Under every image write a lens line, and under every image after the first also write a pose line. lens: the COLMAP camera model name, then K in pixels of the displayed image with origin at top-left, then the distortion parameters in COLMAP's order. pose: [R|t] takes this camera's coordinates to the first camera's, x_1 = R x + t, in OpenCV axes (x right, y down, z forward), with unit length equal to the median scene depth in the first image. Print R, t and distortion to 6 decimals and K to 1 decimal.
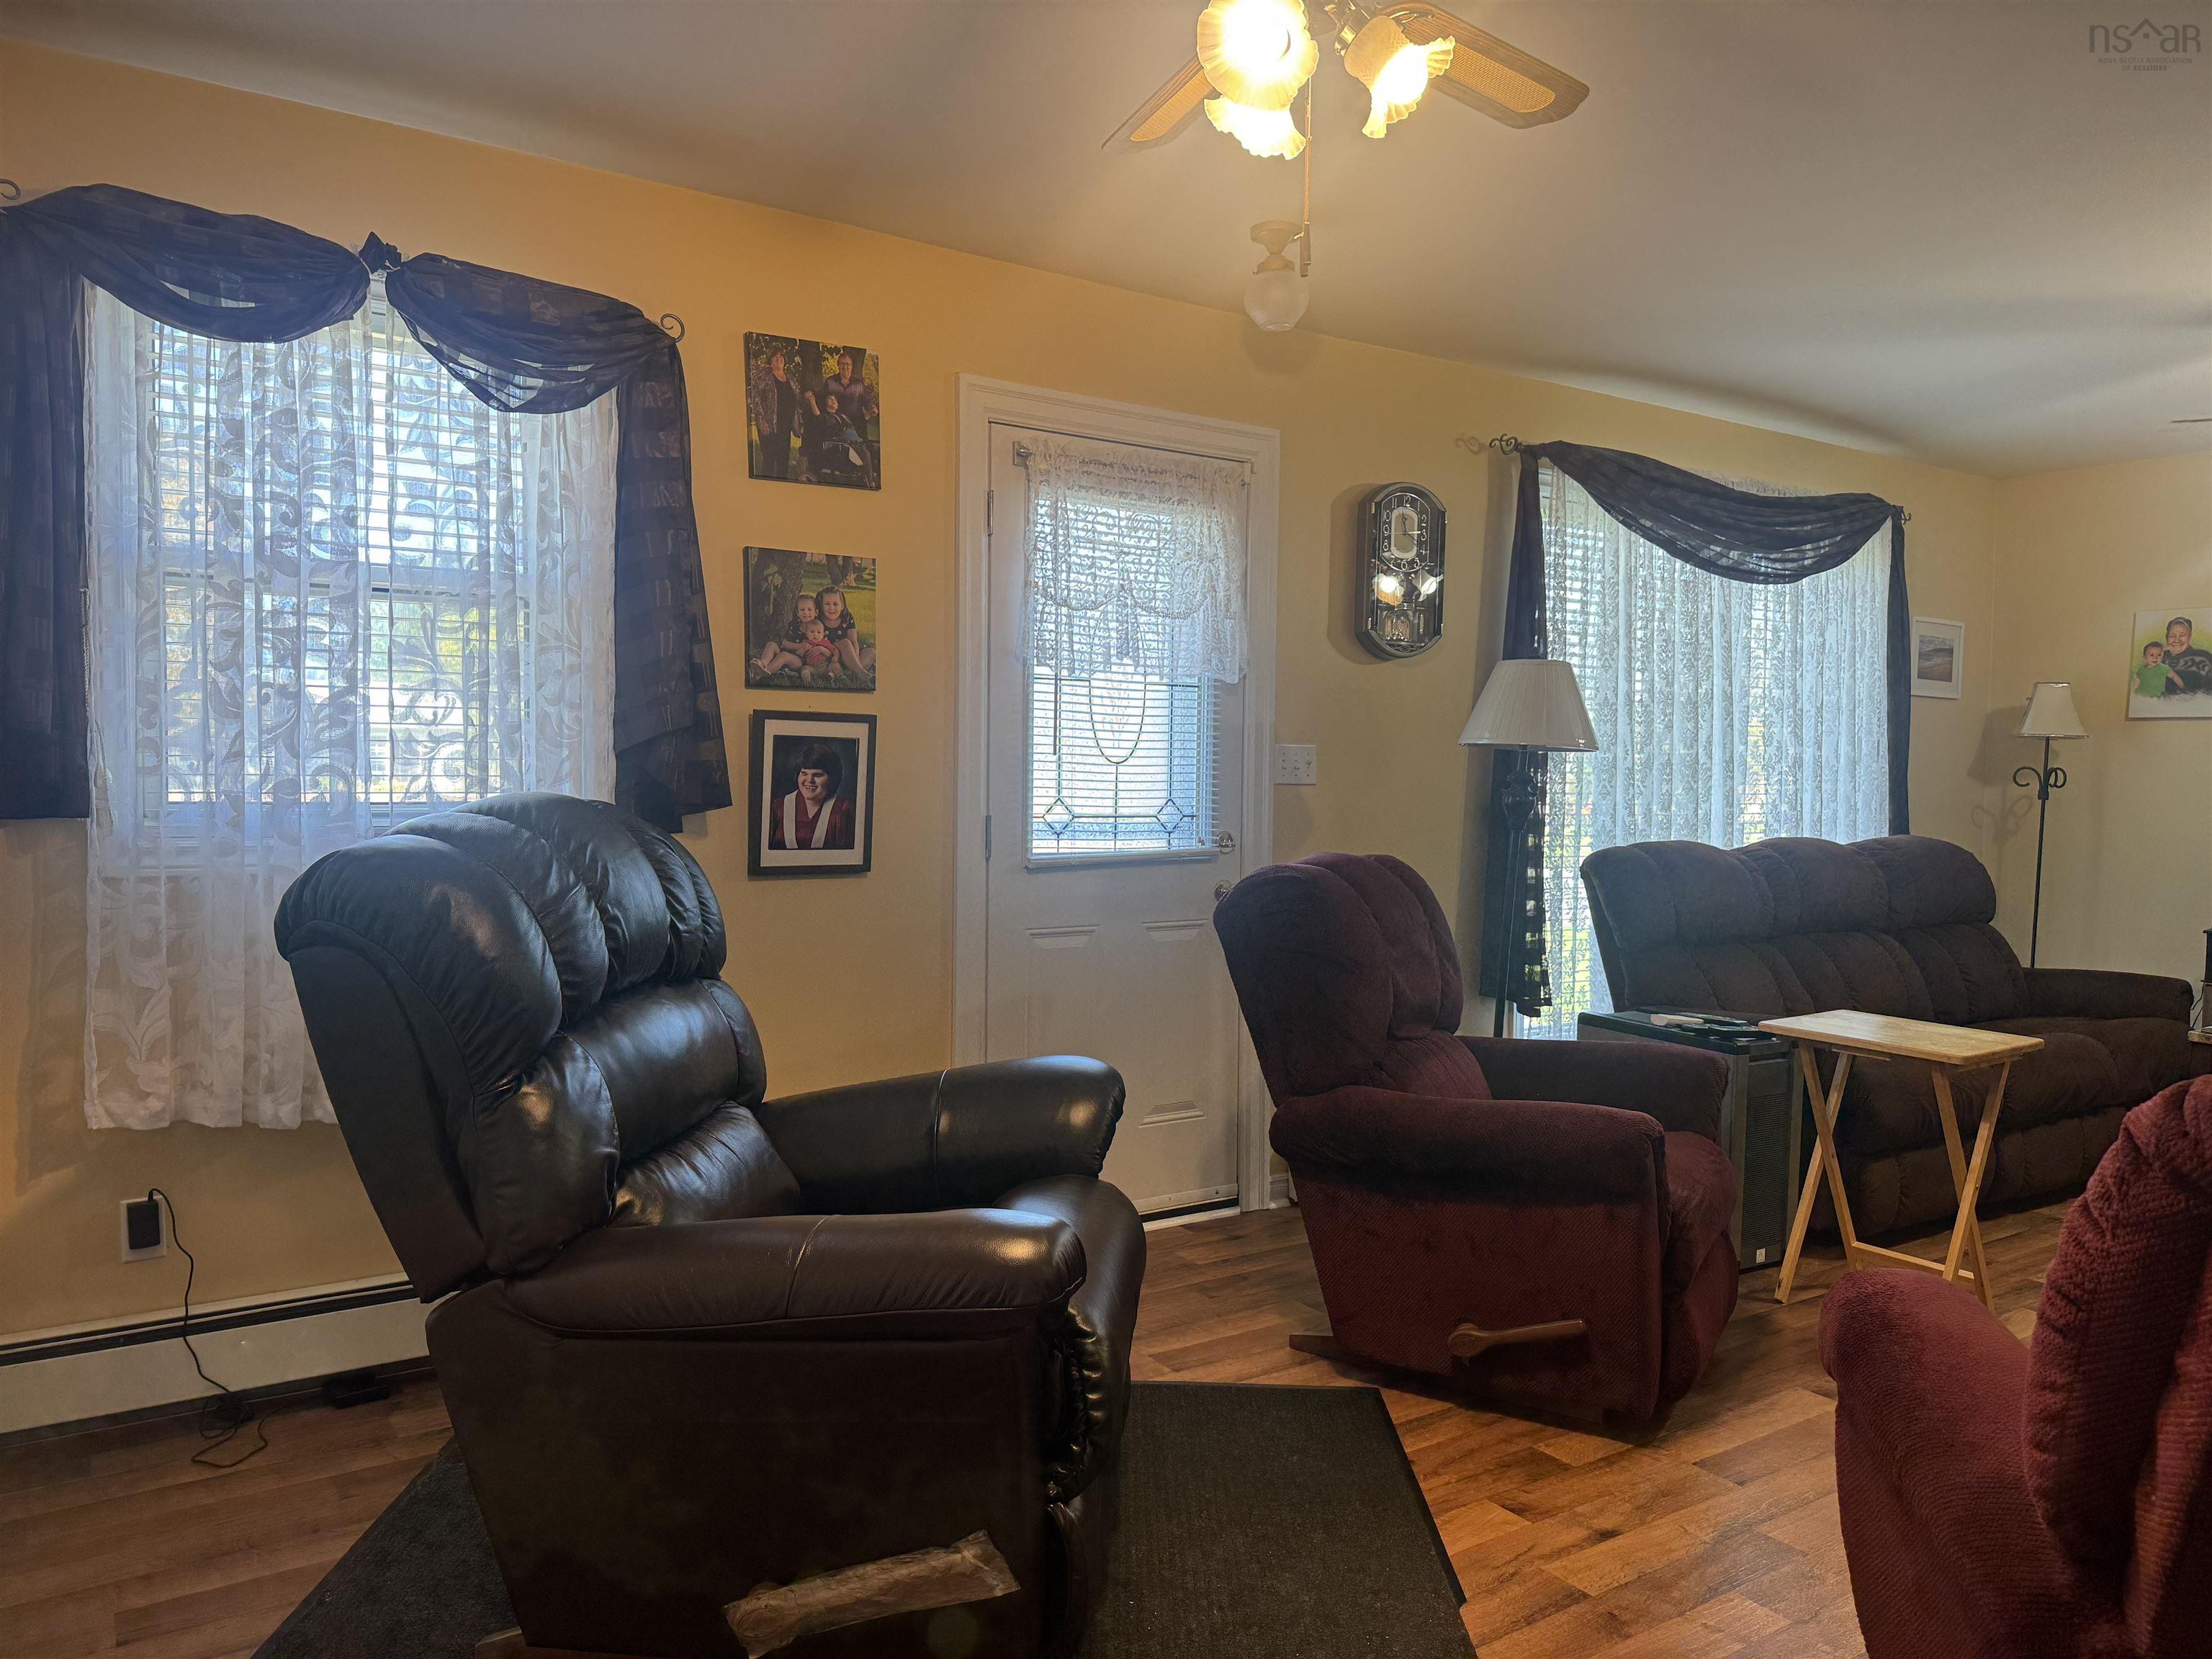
lens RADIAL K [[1519.1, 0, 1099.6], [0, 1519.1, 842.2], [0, 0, 1]] dist [0.078254, -0.110198]
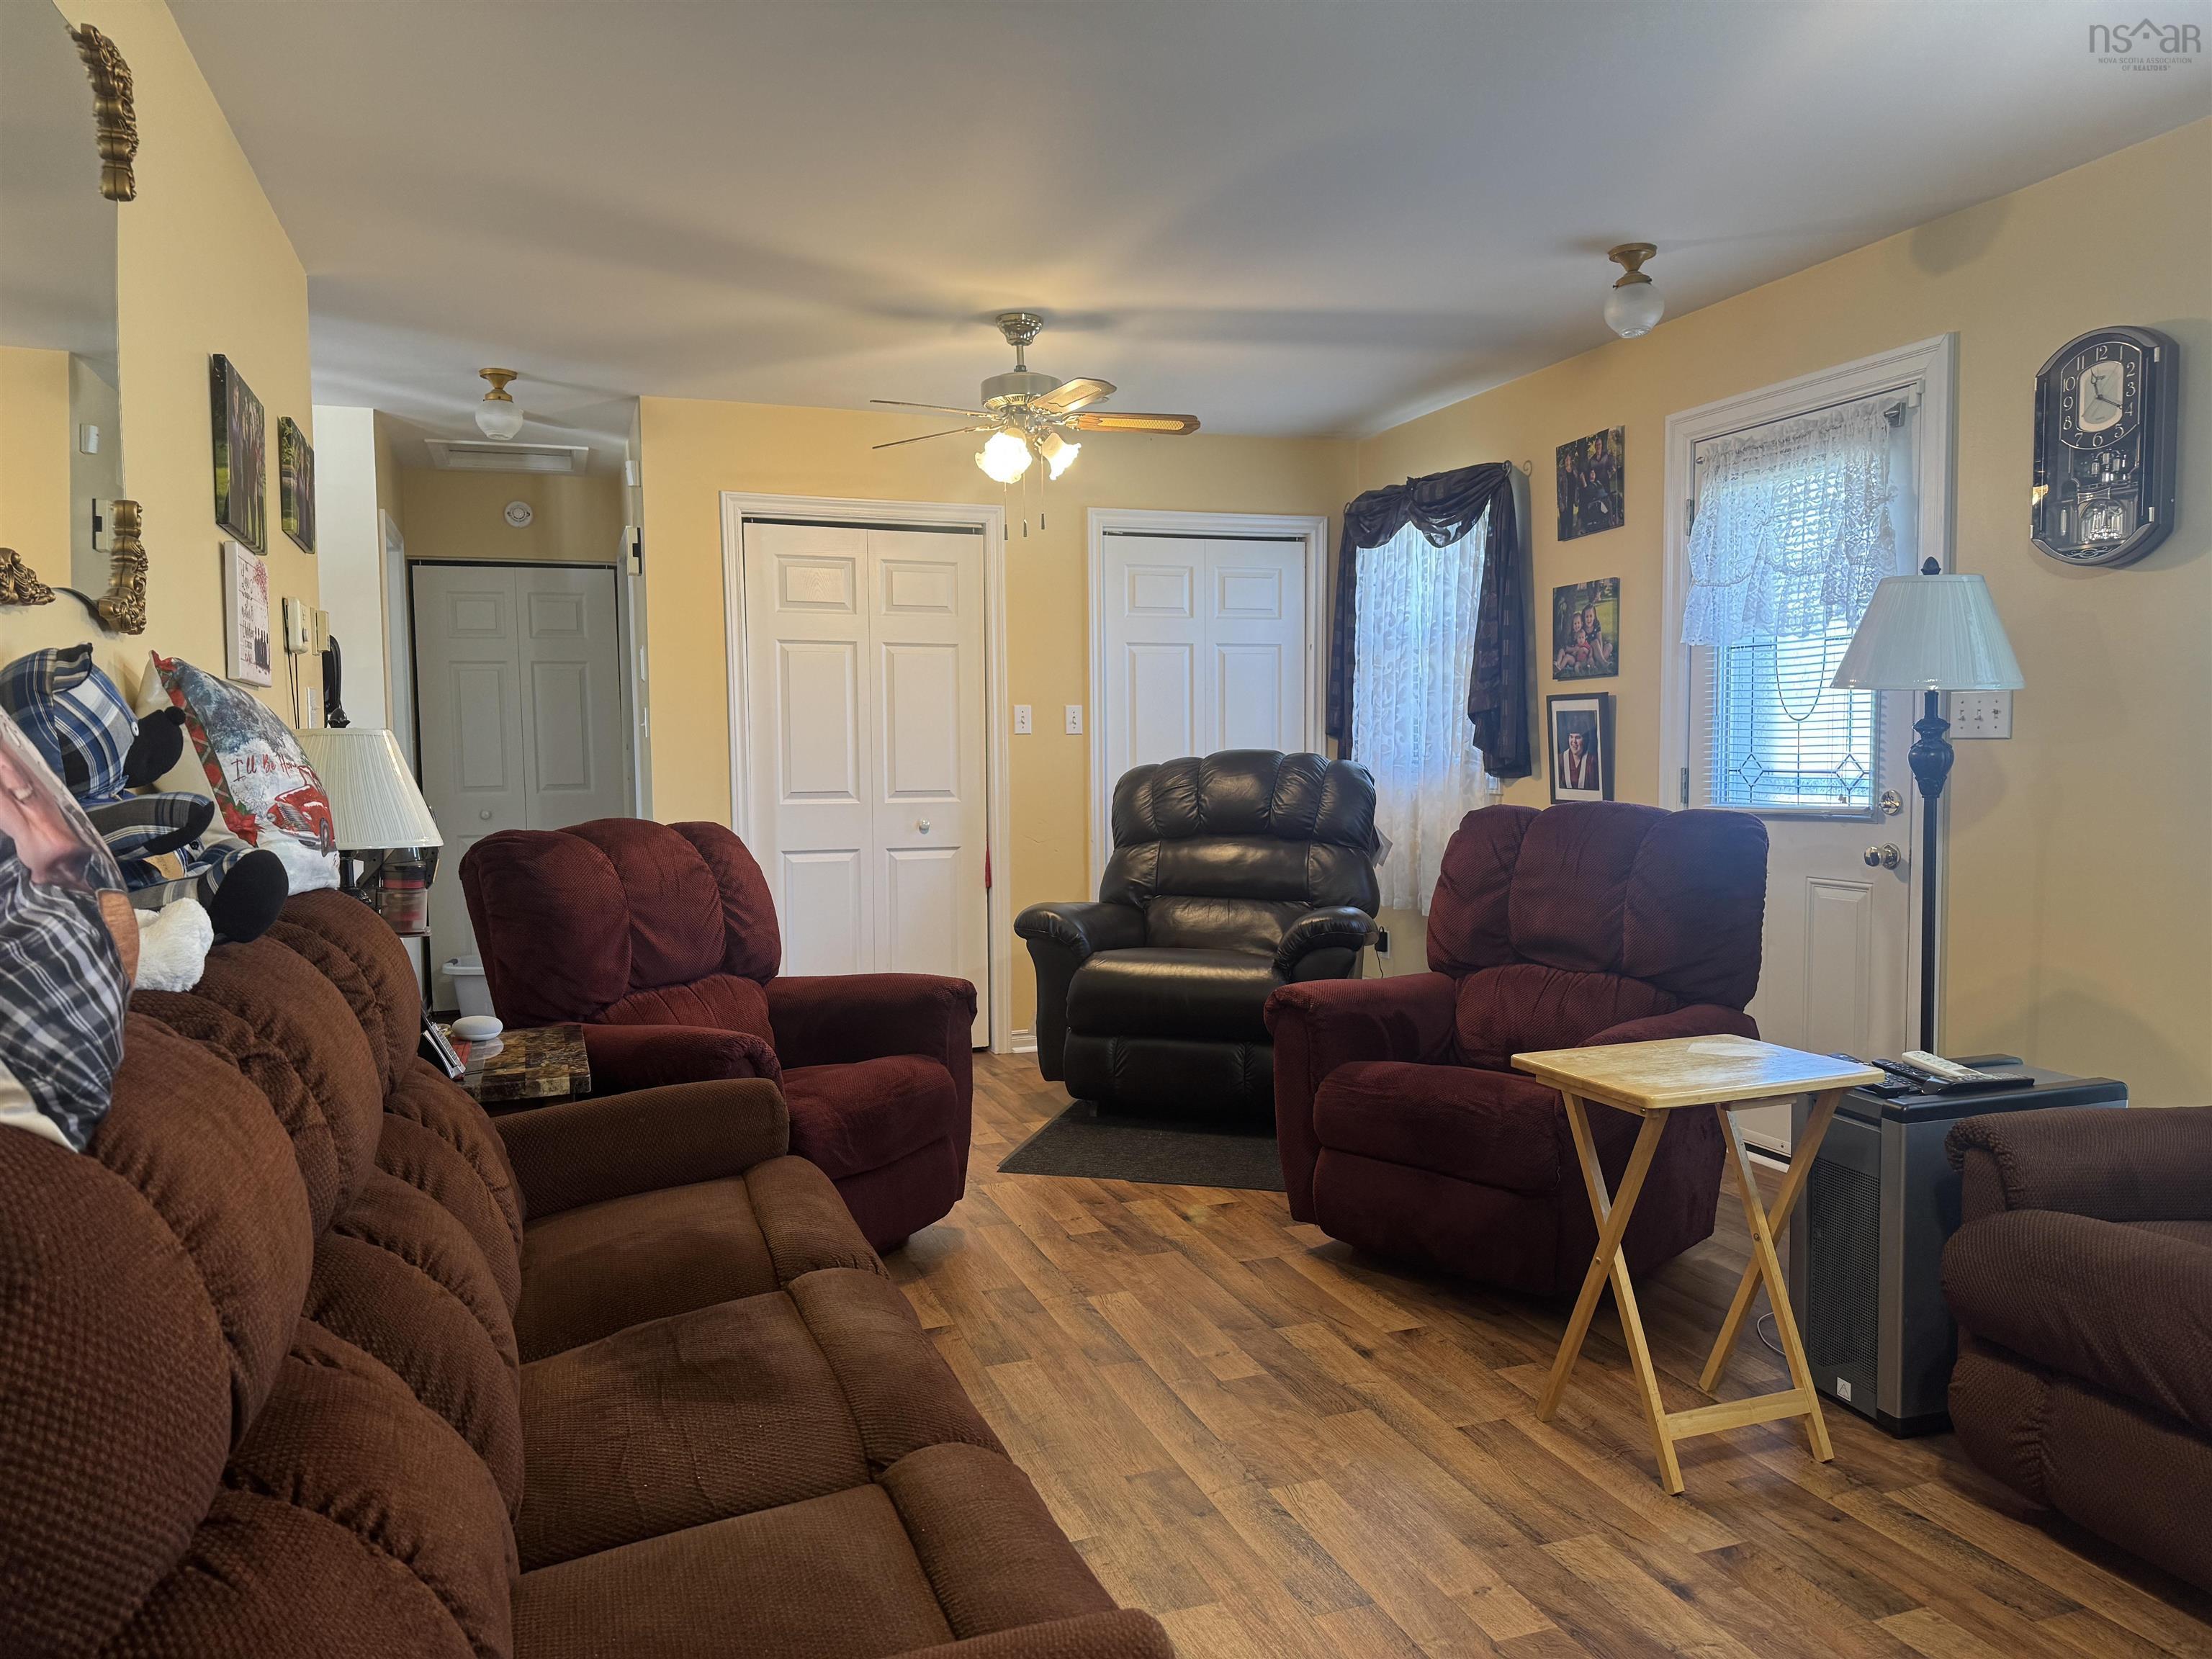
lens RADIAL K [[1456.8, 0, 1100.9], [0, 1456.8, 860.8], [0, 0, 1]] dist [0.004843, -0.046897]
pose [[-0.244471, 0.049942, -0.968370, 1.122131], [-0.059461, 0.996021, 0.066380, 0.006307], [0.967832, 0.073808, -0.240528, 0.807592]]
